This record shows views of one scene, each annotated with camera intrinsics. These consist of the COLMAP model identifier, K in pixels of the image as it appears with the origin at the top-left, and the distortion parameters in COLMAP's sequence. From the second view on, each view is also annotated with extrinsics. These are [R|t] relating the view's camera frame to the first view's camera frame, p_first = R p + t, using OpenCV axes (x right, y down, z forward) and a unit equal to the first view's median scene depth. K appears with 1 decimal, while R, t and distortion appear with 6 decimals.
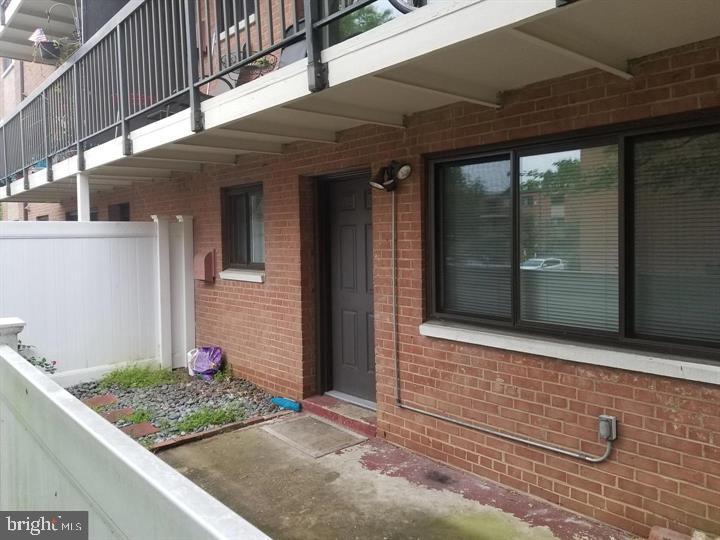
lens RADIAL K [[563.4, 0, 358.5], [0, 563.4, 247.6], [0, 0, 1]] dist [0.071979, -0.131089]
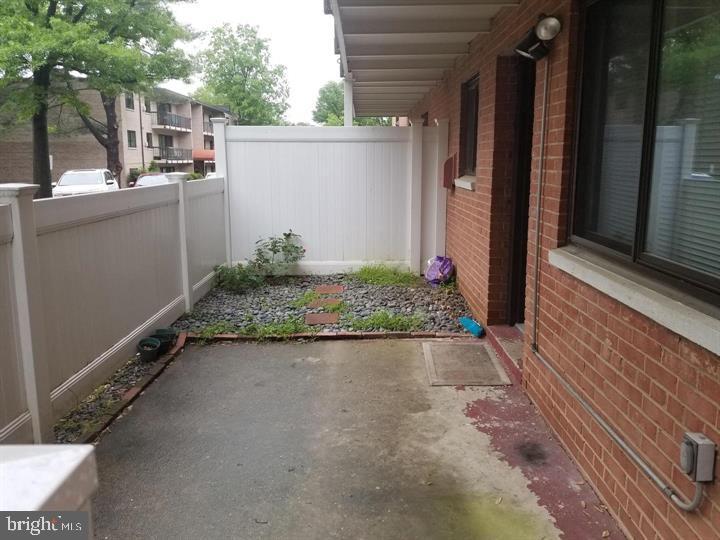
lens RADIAL K [[563.4, 0, 358.5], [0, 563.4, 247.6], [0, 0, 1]] dist [0.071979, -0.131089]
pose [[0.754945, 0.116783, -0.645306, 0.340126], [-0.026698, 0.988673, 0.147689, 0.030779], [0.655244, -0.094269, 0.749512, 0.262806]]
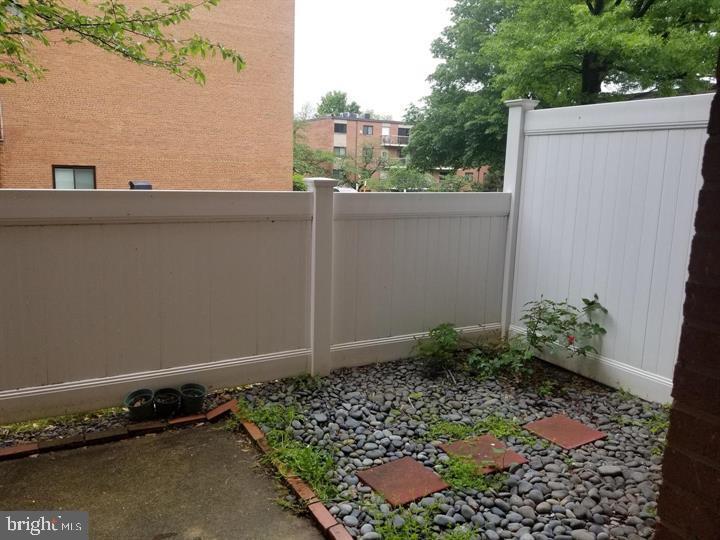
lens RADIAL K [[560.4, 0, 360.0], [0, 560.4, 270.0], [0, 0, 1]] dist [0.069400, -0.126352]
pose [[-0.205871, 0.190834, -0.959791, 0.077968], [-0.053803, 0.977110, 0.205818, 0.023253], [0.977099, 0.094011, -0.190892, 1.103848]]
